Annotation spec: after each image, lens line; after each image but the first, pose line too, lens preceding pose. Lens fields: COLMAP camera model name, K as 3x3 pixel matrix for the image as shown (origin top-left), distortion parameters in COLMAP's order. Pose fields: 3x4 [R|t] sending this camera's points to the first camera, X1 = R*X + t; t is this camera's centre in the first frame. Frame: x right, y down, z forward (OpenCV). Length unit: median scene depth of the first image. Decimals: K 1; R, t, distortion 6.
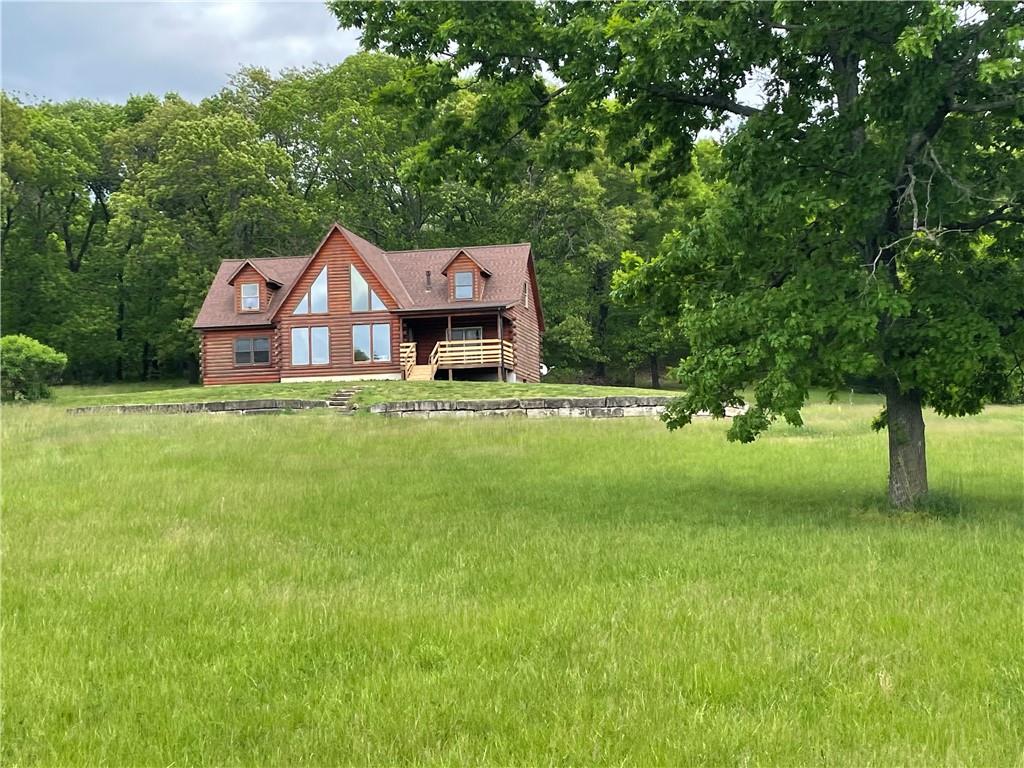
lens RADIAL K [[1429.4, 0, 512.0], [0, 1429.4, 384.0], [0, 0, 1]] dist [-0.003319, -0.030497]
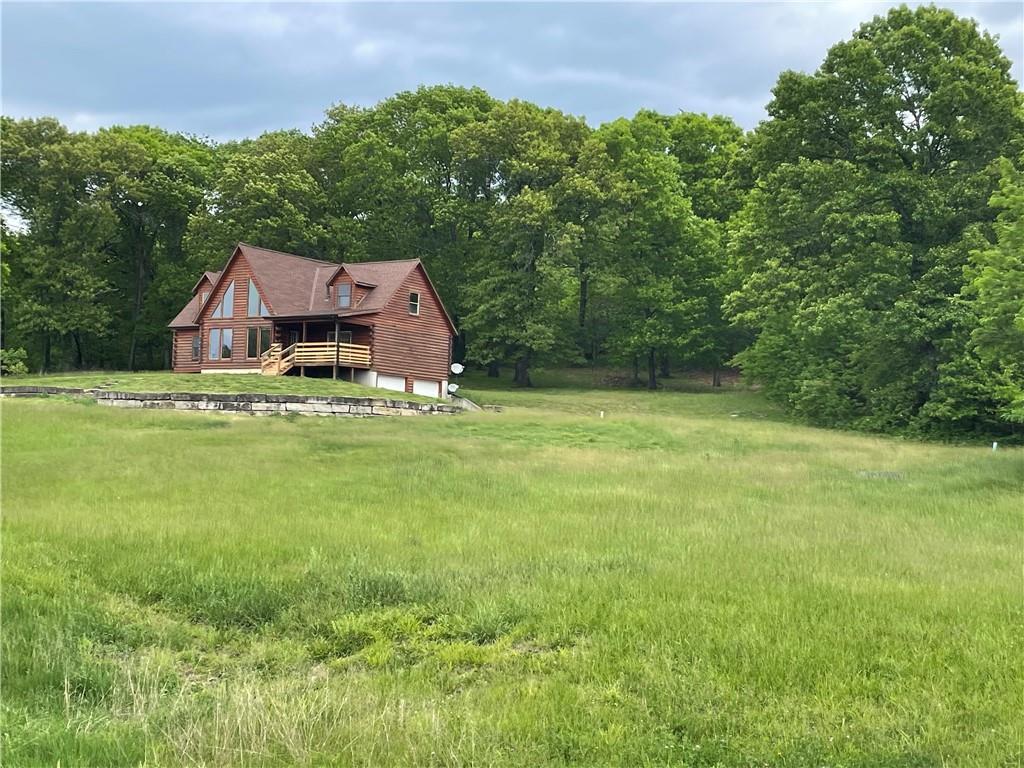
lens RADIAL K [[1429.4, 0, 512.0], [0, 1429.4, 384.0], [0, 0, 1]] dist [-0.003319, -0.030497]
pose [[0.919975, 0.034768, -0.390431, 0.580306], [-0.030068, 0.999383, 0.018147, -0.021978], [0.390821, -0.004956, 0.920453, -0.046903]]
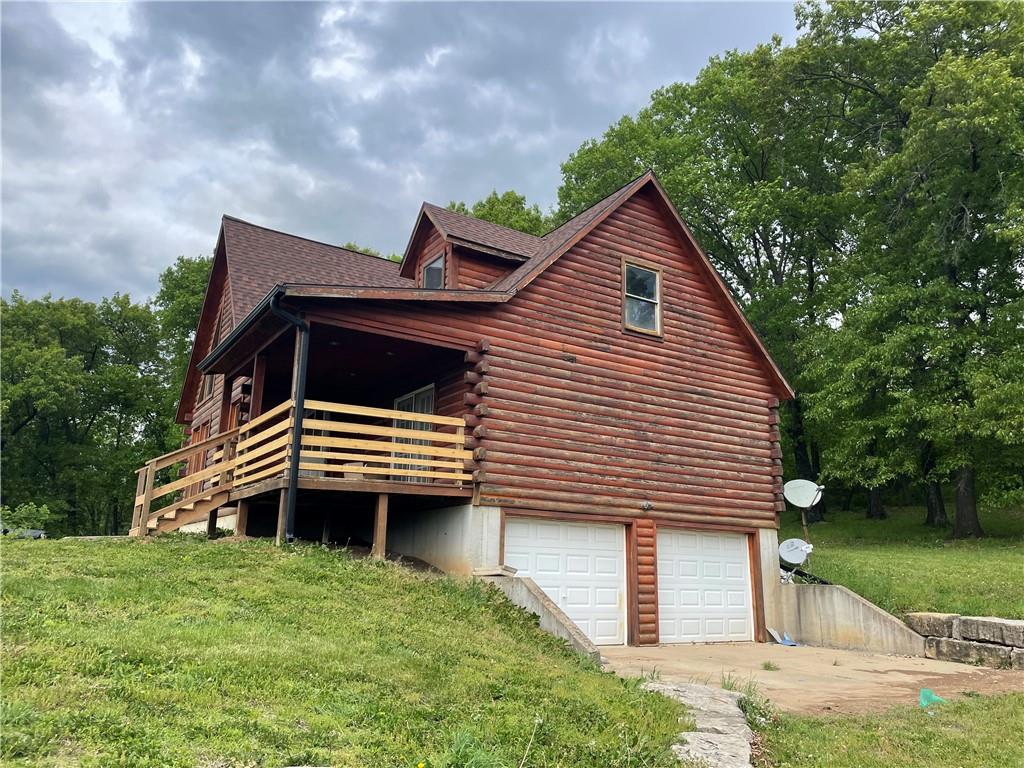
lens RADIAL K [[774.6, 0, 517.9], [0, 774.6, 384.7], [0, 0, 1]] dist [0.096596, -0.120934]
pose [[0.697083, -0.130191, -0.705071, 0.143434], [0.016003, 0.985956, -0.166234, -0.004928], [0.716812, 0.104596, 0.689377, 0.889839]]
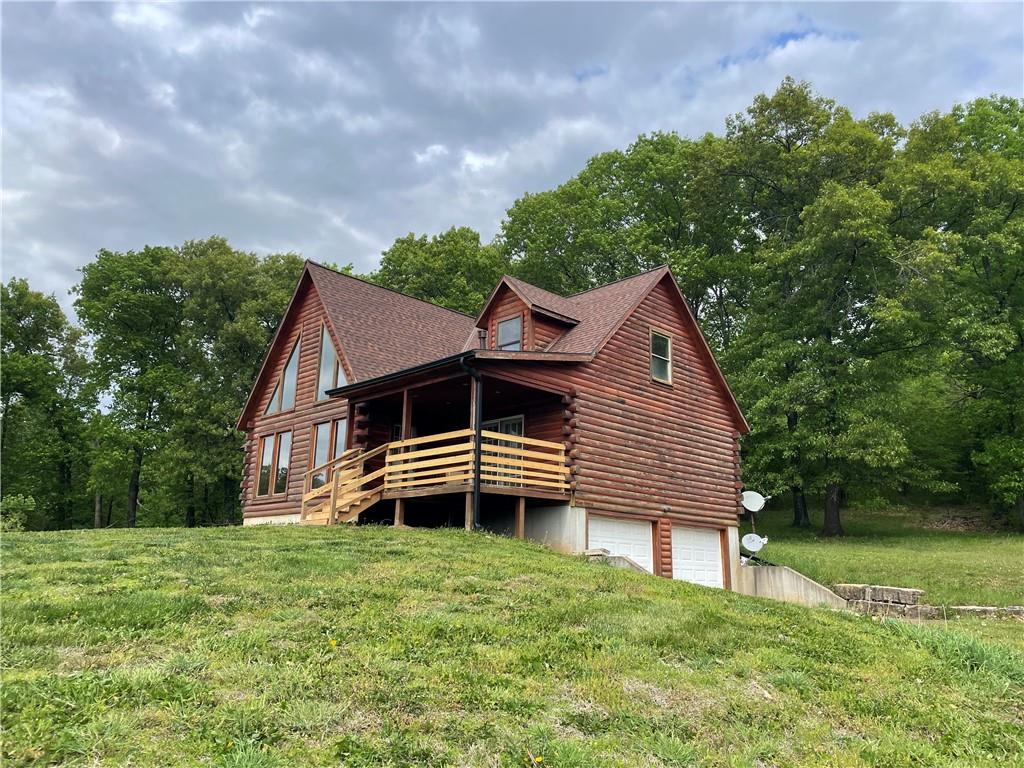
lens RADIAL K [[784.2, 0, 511.1], [0, 784.2, 361.0], [0, 0, 1]] dist [0.037696, -0.004778]
pose [[0.827585, -0.106444, -0.551156, 0.136154], [-0.001238, 0.981508, -0.191416, -0.004916], [0.561339, 0.159095, 0.812150, 0.778727]]
